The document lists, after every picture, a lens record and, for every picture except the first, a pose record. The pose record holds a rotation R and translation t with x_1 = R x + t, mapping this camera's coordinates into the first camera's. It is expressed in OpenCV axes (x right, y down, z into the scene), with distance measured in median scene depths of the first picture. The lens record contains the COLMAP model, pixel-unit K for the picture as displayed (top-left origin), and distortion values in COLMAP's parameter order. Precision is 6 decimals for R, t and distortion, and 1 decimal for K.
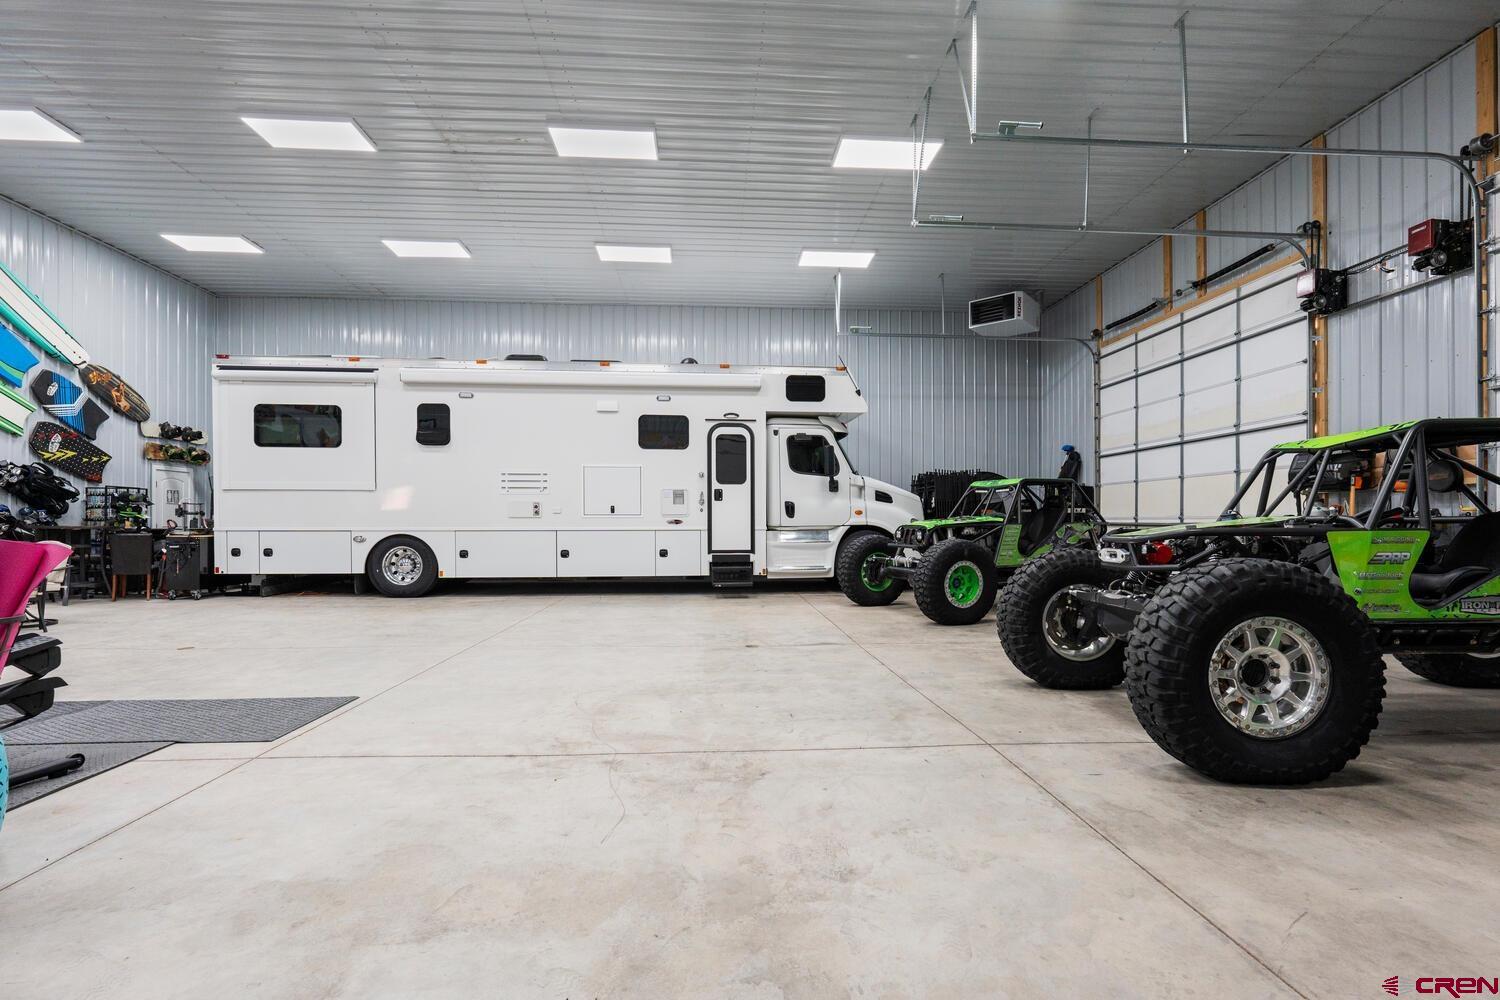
lens RADIAL K [[669.5, 0, 747.1], [0, 669.5, 521.7], [0, 0, 1]] dist [-0.004039, -0.000740]
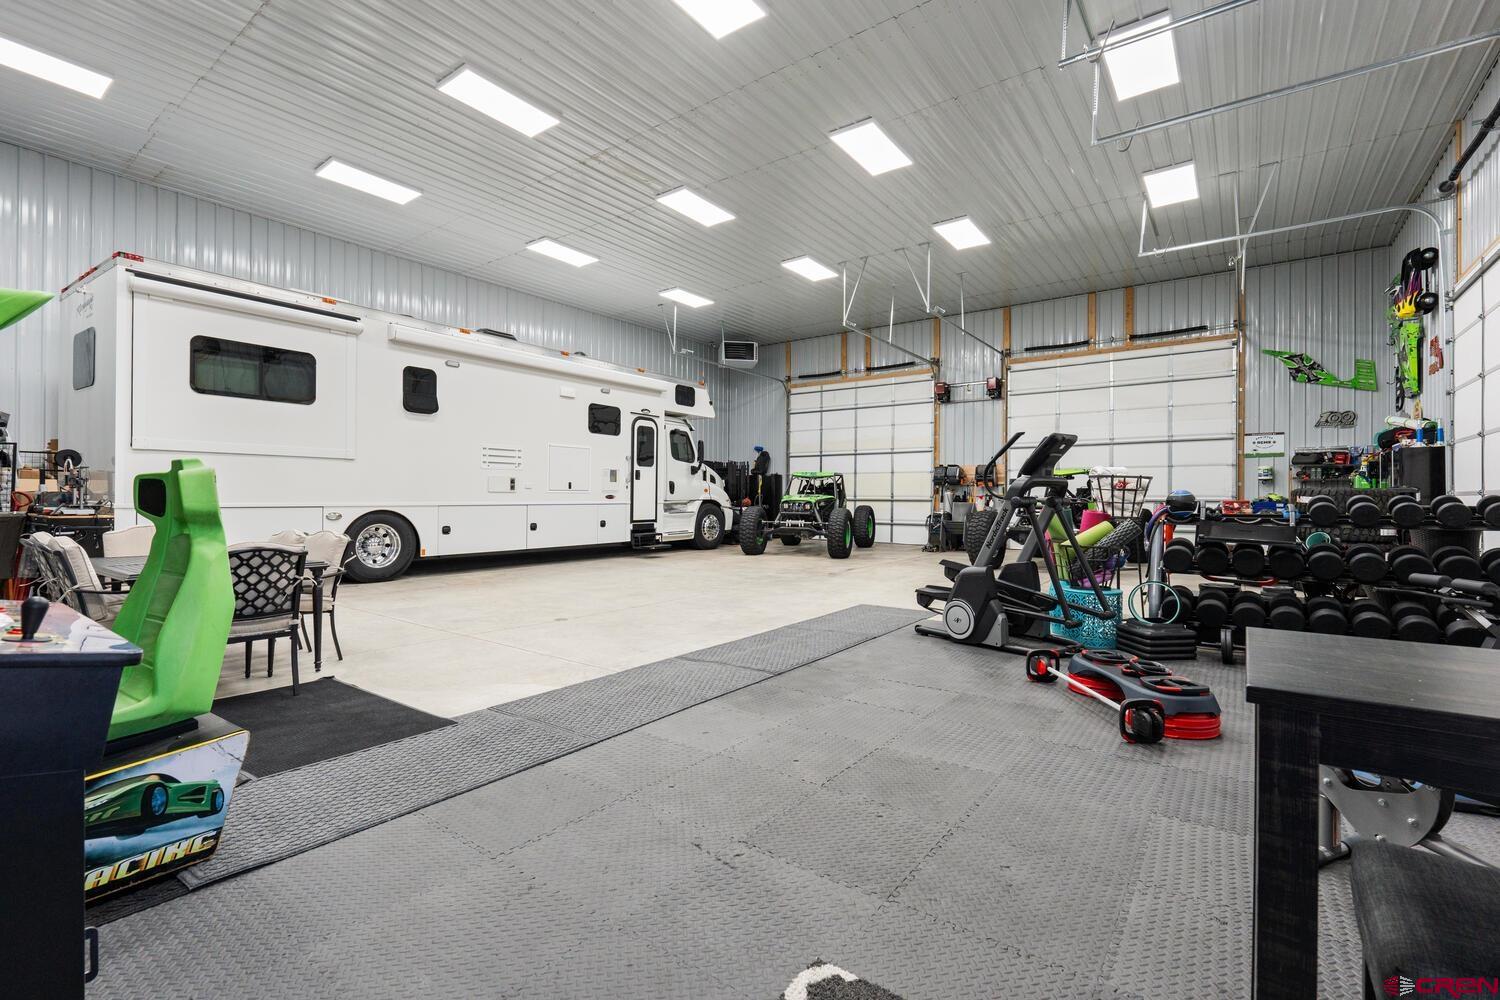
lens RADIAL K [[669.5, 0, 745.0], [0, 669.5, 498.4], [0, 0, 1]] dist [-0.004039, -0.000740]
pose [[0.644655, 0.001848, 0.764471, -0.853300], [-0.006788, 0.999971, 0.003306, -0.002801], [-0.764443, -0.007320, 0.644649, 0.061533]]
